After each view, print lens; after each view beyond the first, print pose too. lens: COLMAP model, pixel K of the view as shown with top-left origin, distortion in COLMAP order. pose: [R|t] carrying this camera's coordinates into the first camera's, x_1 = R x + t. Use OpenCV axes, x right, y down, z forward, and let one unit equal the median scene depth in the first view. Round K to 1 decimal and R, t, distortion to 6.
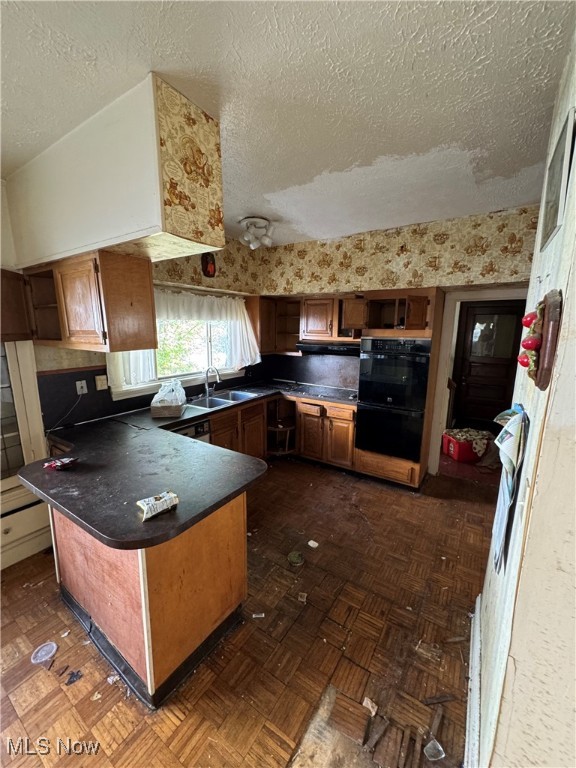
lens RADIAL K [[307.8, 0, 290.1], [0, 307.8, 384.4], [0, 0, 1]] dist [-0.004440, 0.000958]
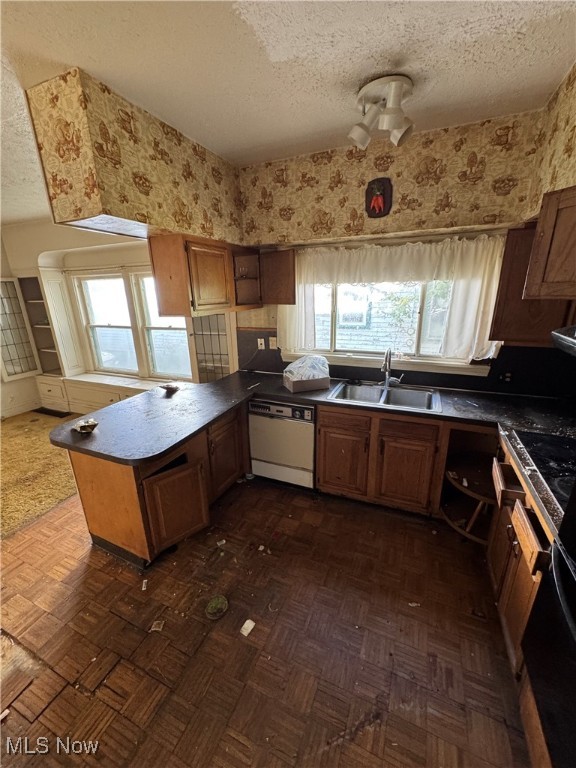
lens RADIAL K [[307.8, 0, 286.7], [0, 307.8, 384.4], [0, 0, 1]] dist [-0.004440, 0.000958]
pose [[0.167612, 0.281403, -0.944838, 0.527010], [-0.158519, 0.953618, 0.255897, -0.159564], [0.973025, 0.106884, 0.204446, 0.814995]]
